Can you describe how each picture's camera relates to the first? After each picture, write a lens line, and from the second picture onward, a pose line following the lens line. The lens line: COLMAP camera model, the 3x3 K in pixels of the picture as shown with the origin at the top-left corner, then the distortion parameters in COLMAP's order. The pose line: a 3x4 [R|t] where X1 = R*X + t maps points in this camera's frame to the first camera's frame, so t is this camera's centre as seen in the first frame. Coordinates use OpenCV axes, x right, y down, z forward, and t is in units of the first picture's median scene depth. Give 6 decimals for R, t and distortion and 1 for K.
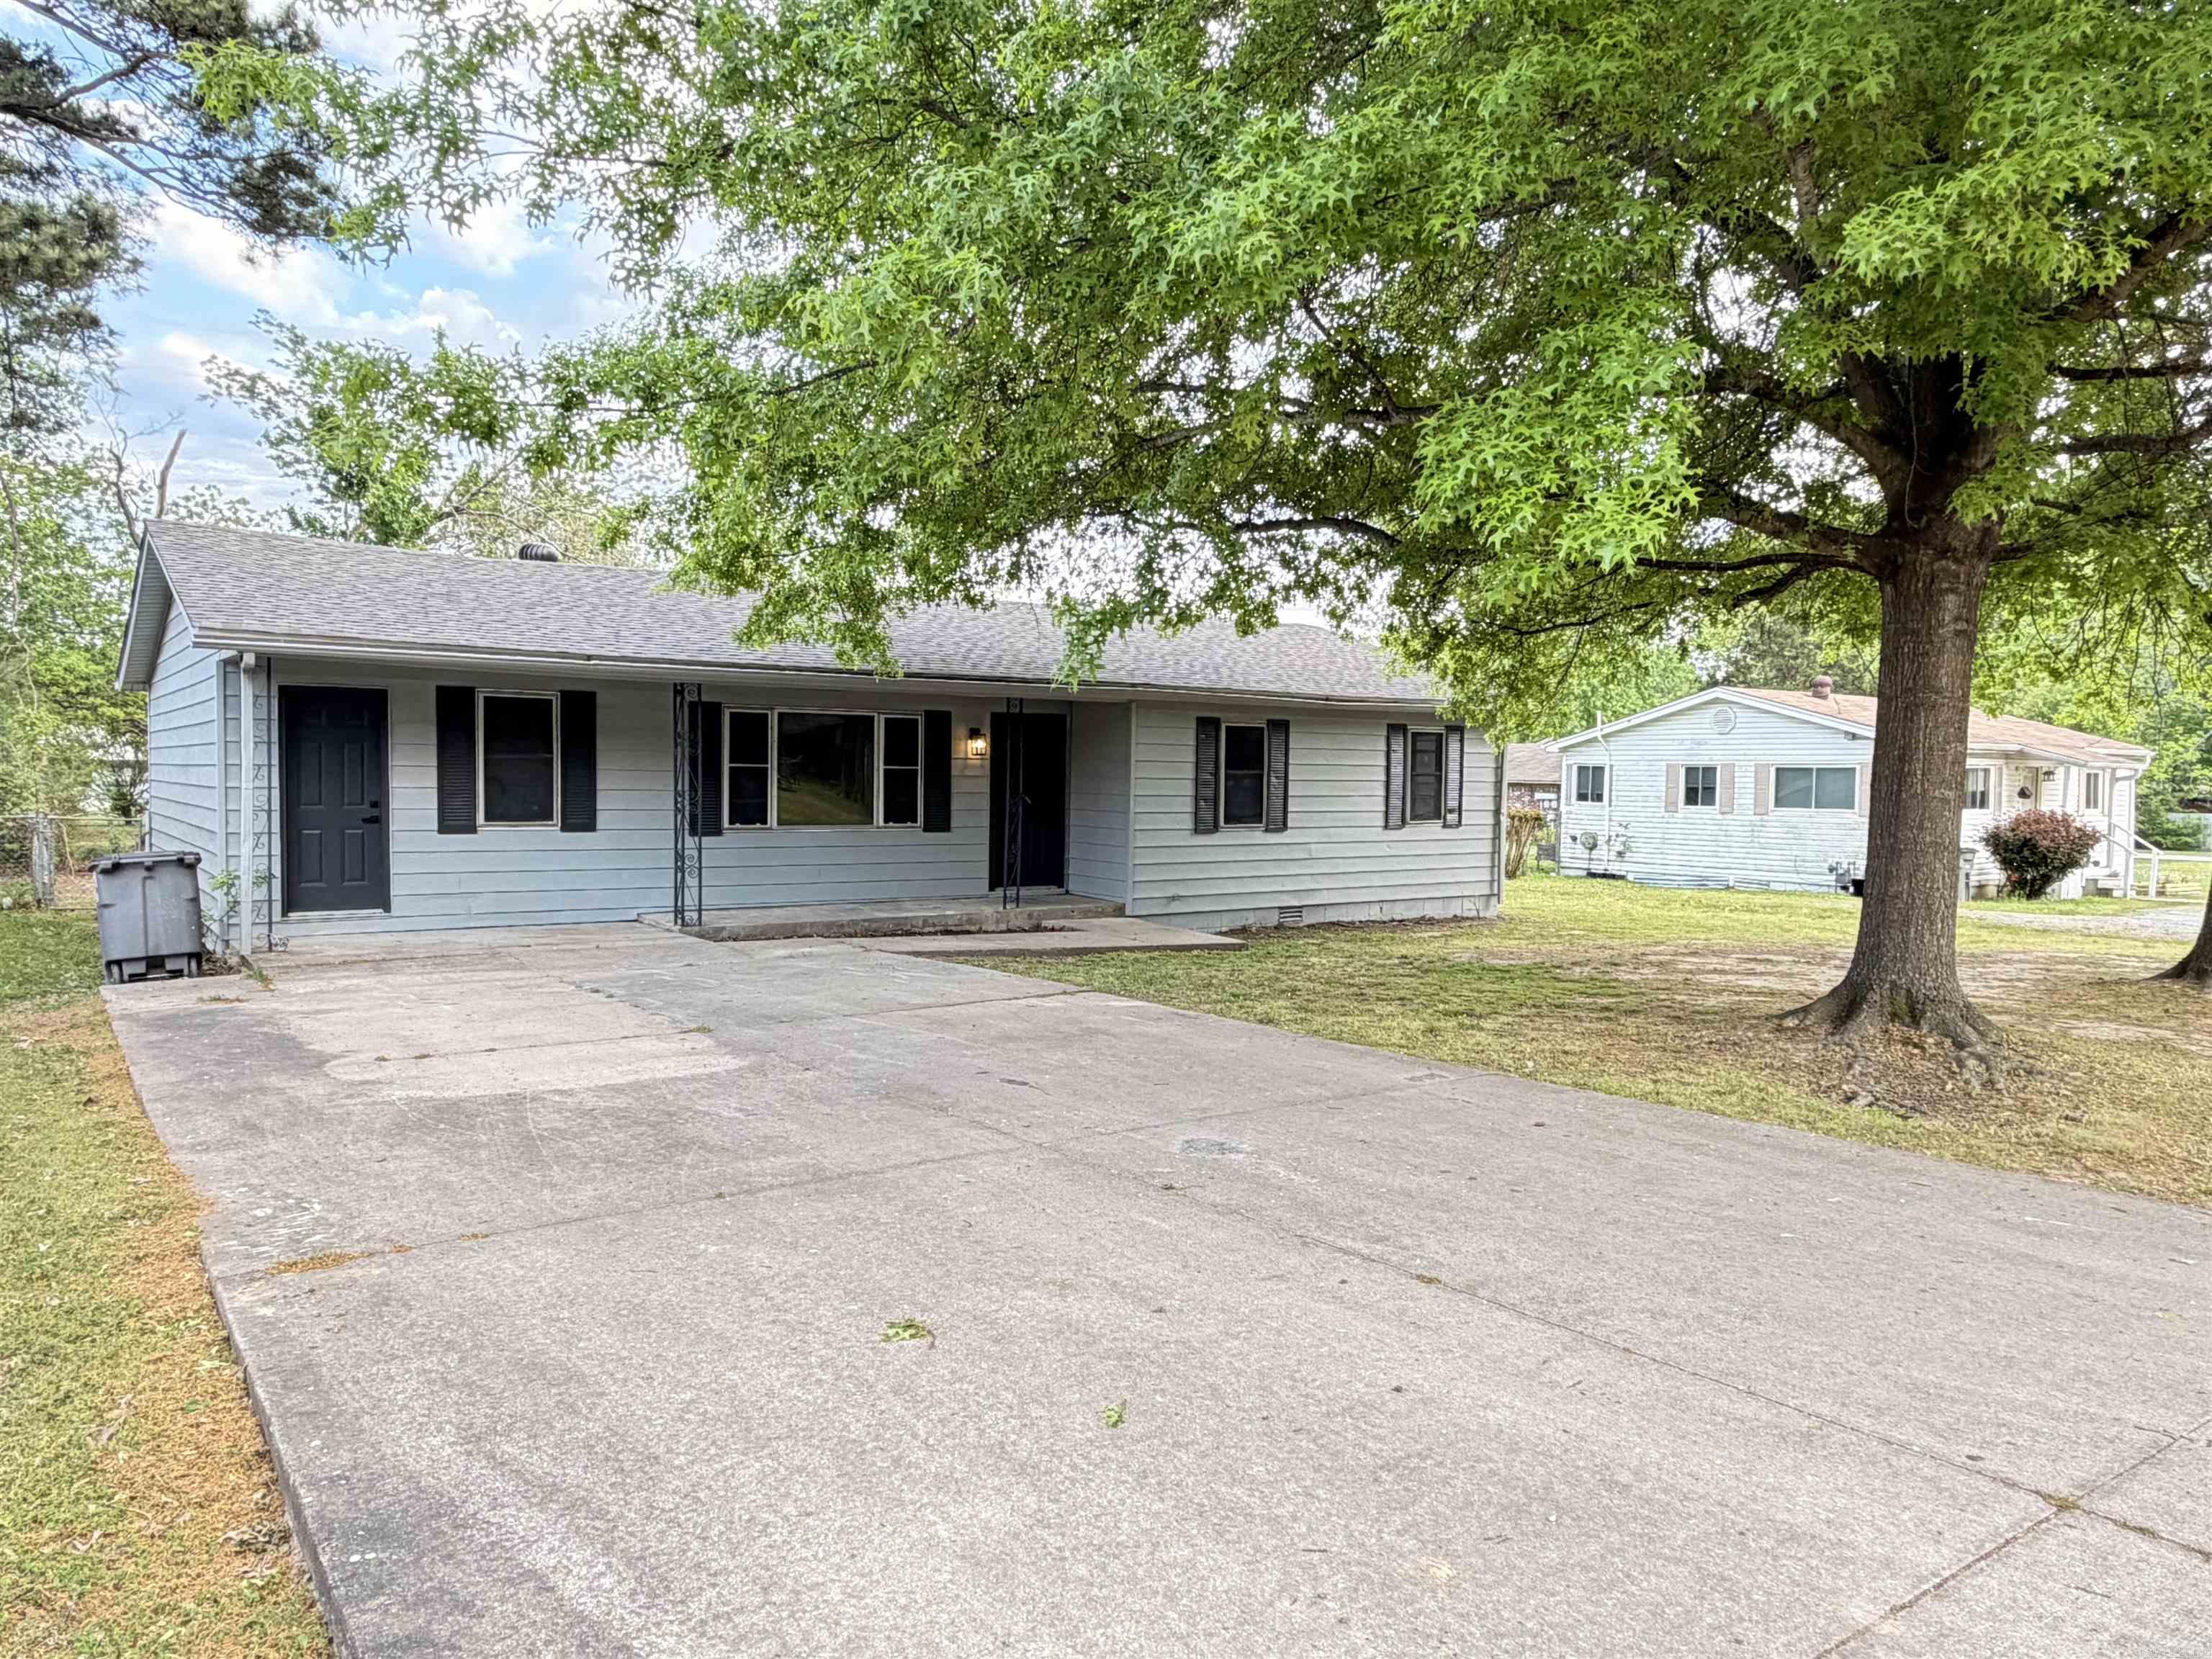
lens RADIAL K [[1499.7, 0, 1112.4], [0, 1499.7, 832.4], [0, 0, 1]] dist [0.006447, 0.000881]
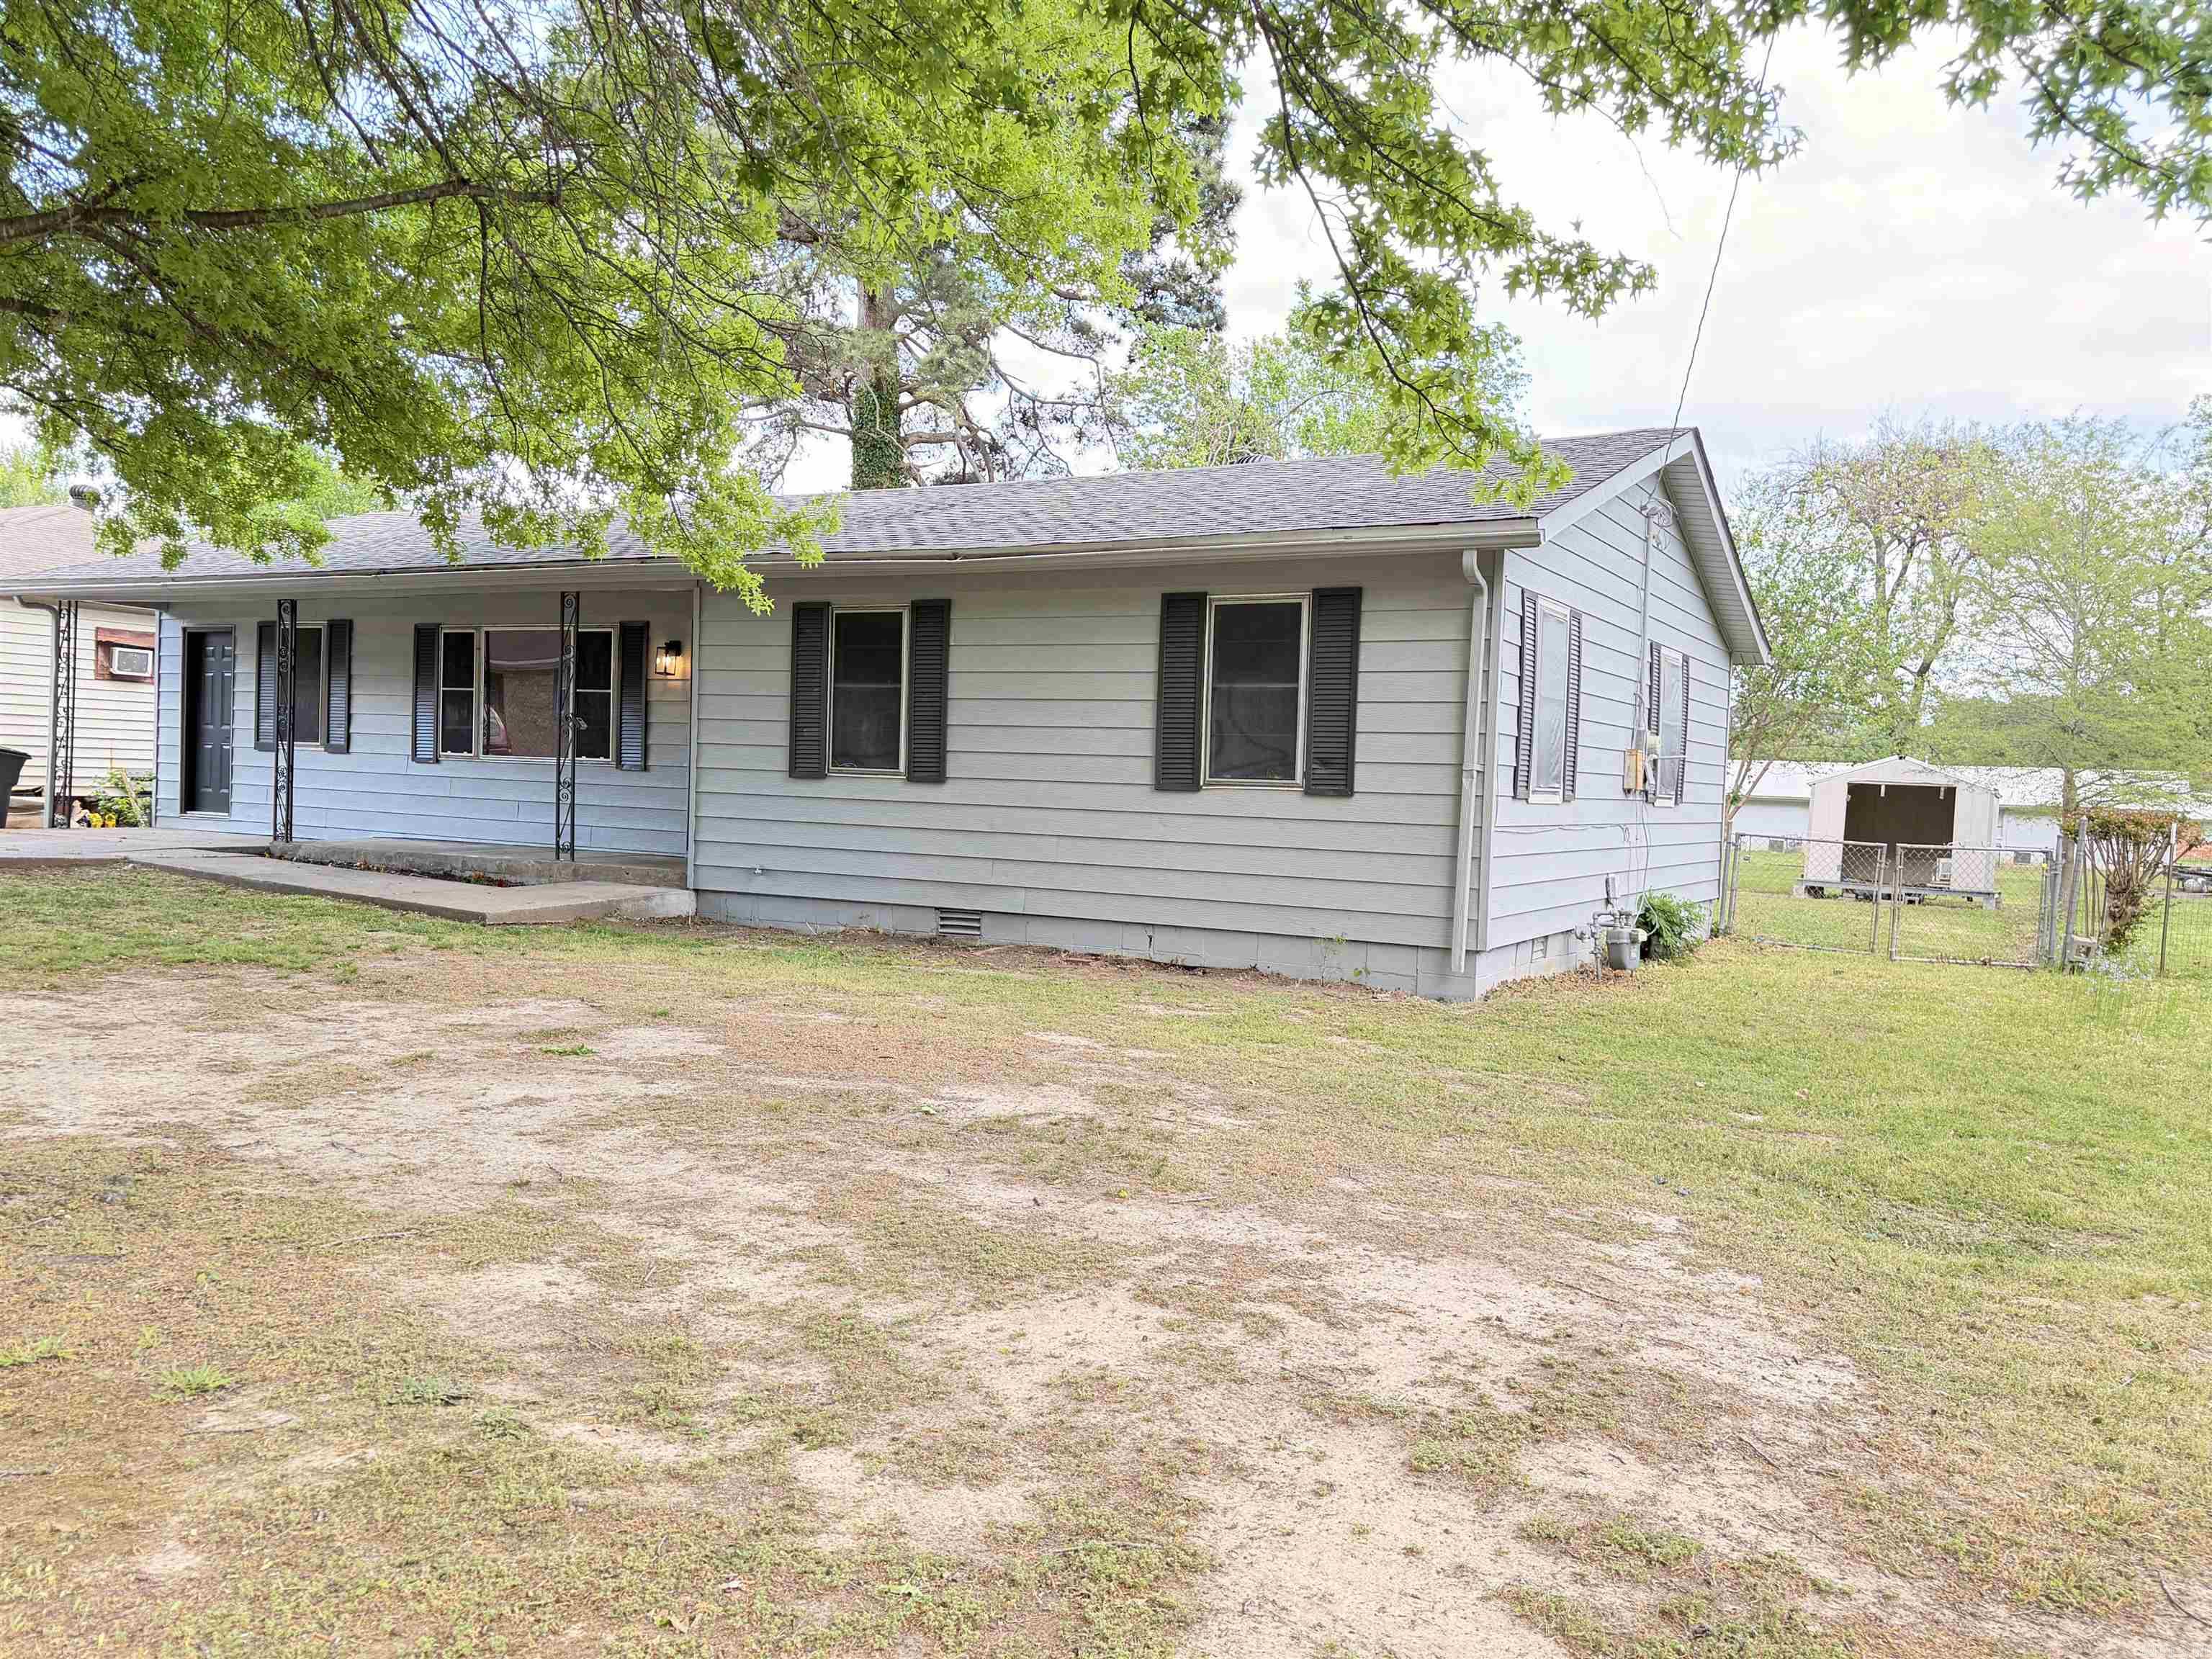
lens RADIAL K [[1740.3, 0, 1106.0], [0, 1740.3, 829.5], [0, 0, 1]] dist [0.173676, -0.339359]
pose [[0.420046, 0.029249, -0.907032, 0.861432], [-0.065417, 0.997856, 0.001883, 0.013214], [0.905142, 0.058544, 0.421059, 0.837955]]
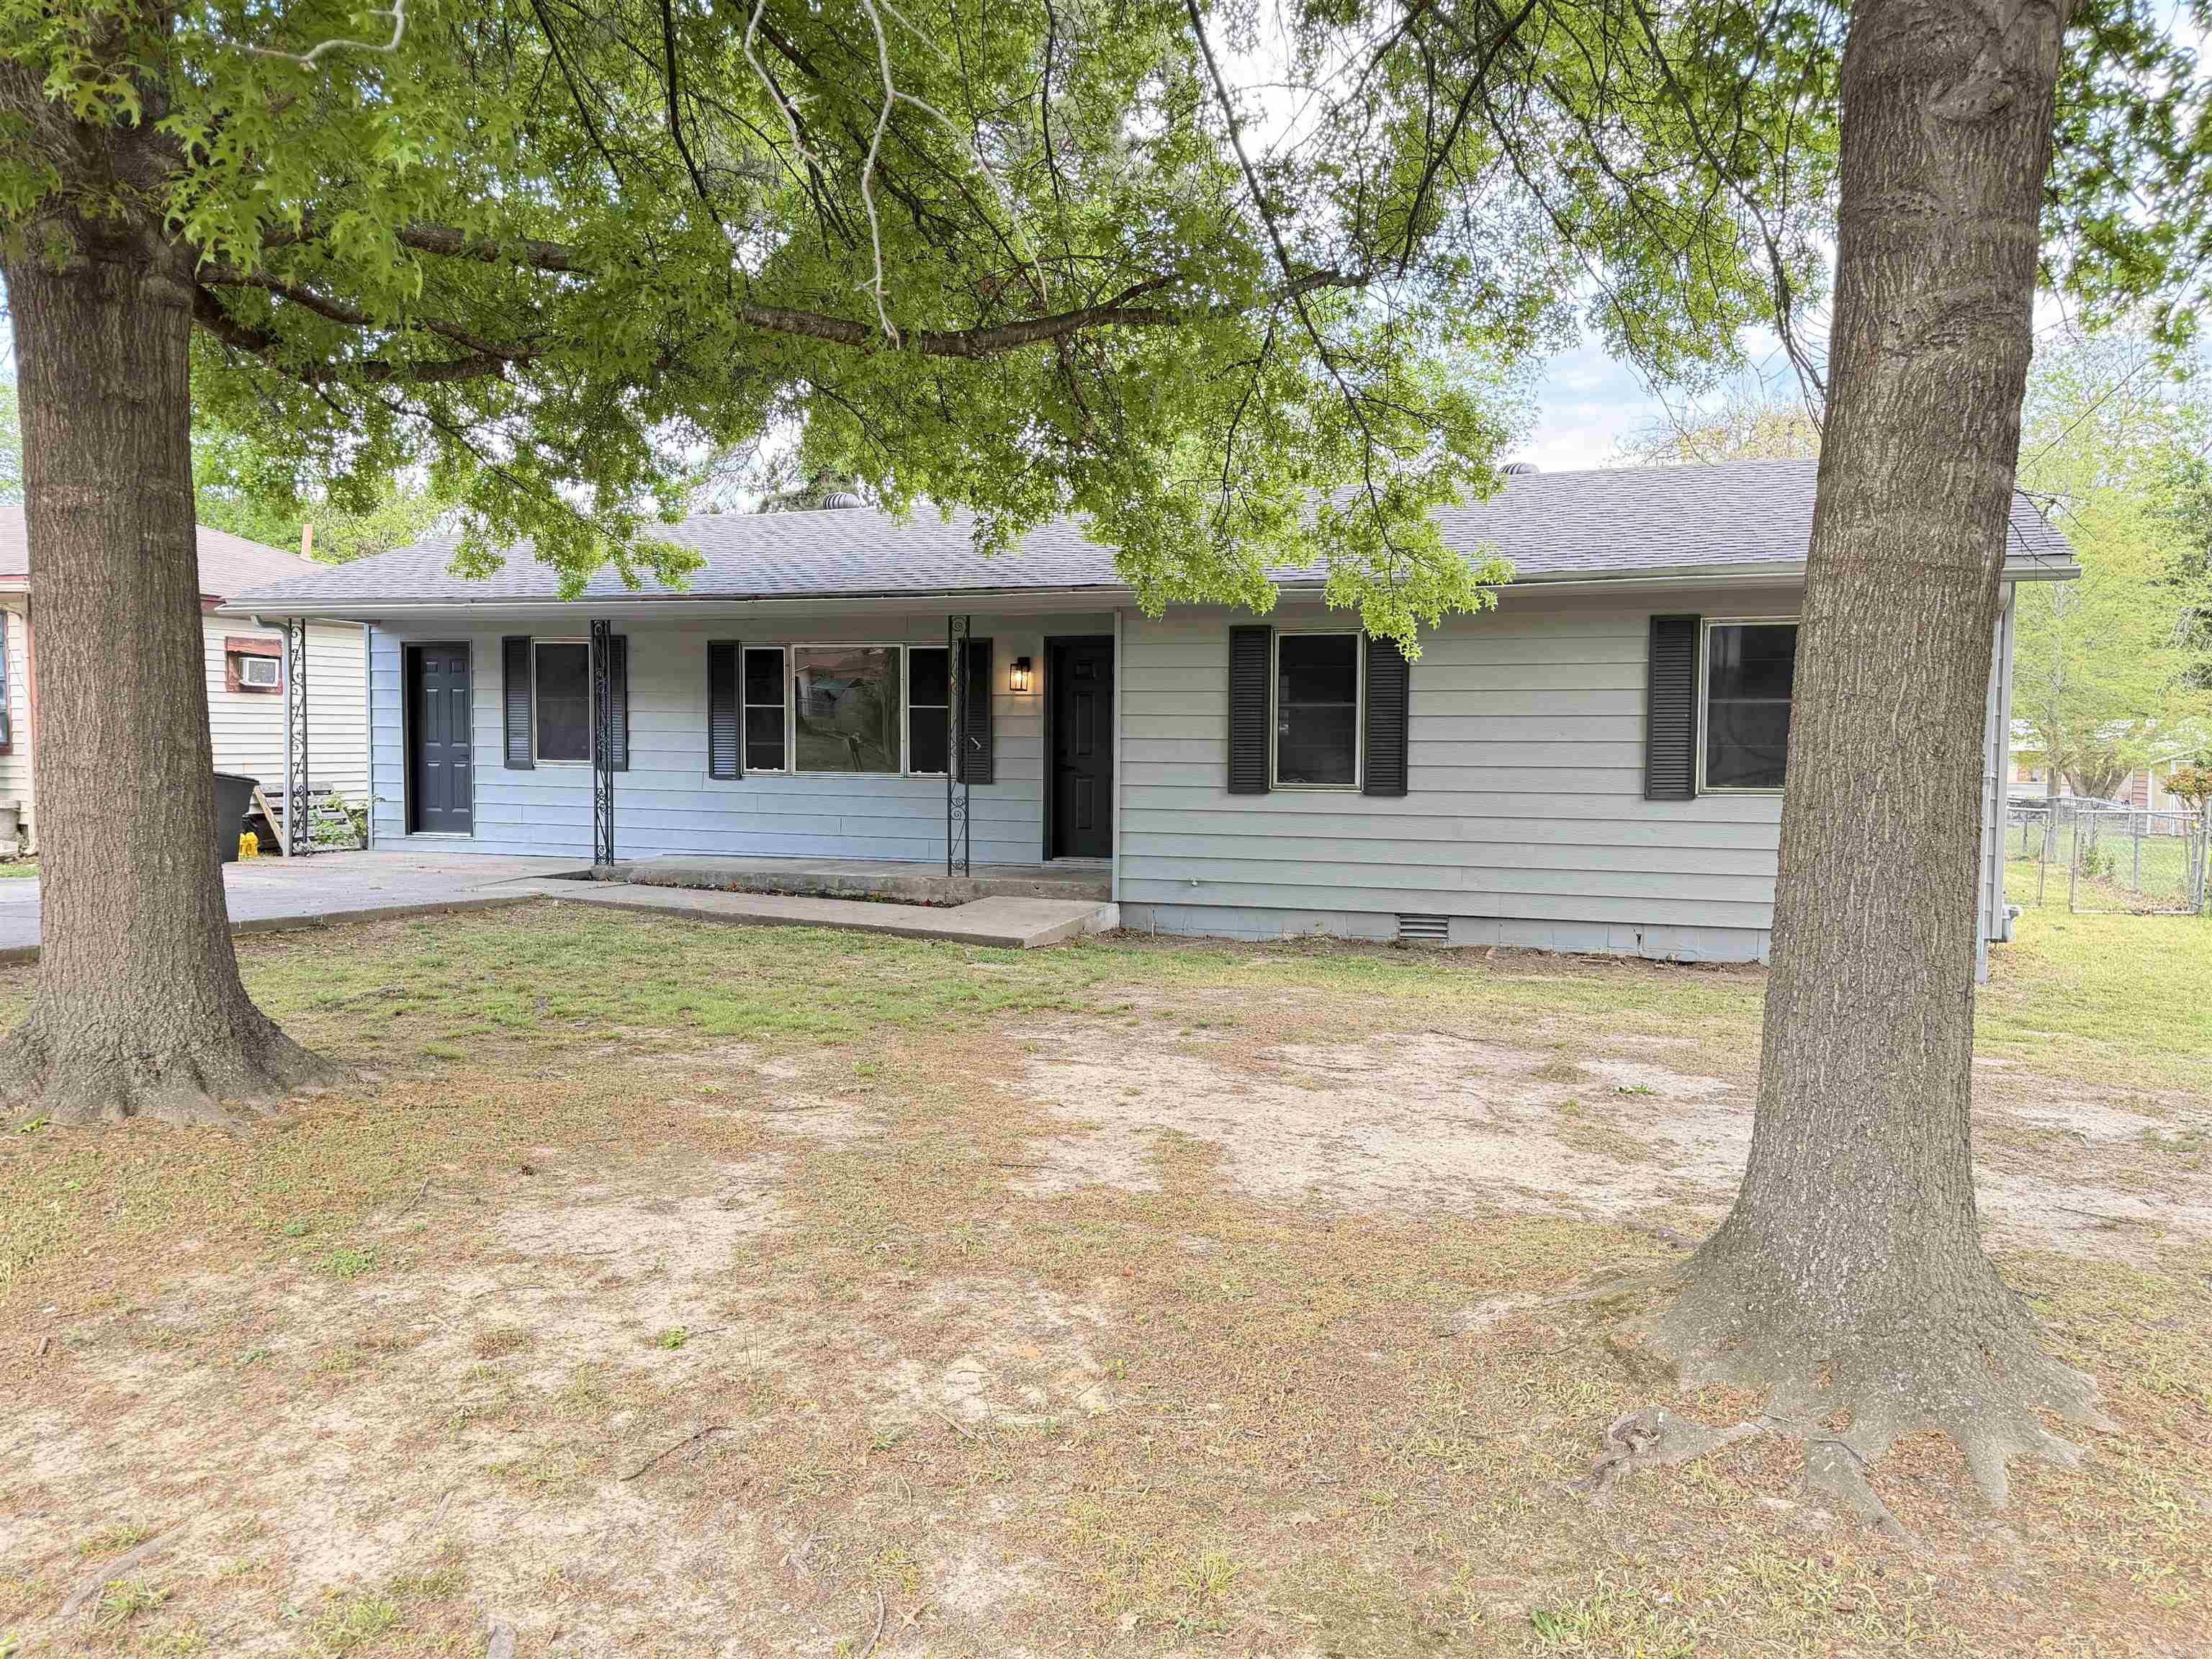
lens RADIAL K [[1740.3, 0, 1106.0], [0, 1740.3, 829.5], [0, 0, 1]] dist [0.173676, -0.339359]
pose [[0.563319, 0.039108, -0.825313, 0.728076], [-0.033748, 0.999135, 0.024309, -0.000705], [0.825550, 0.014159, 0.564152, 0.516656]]
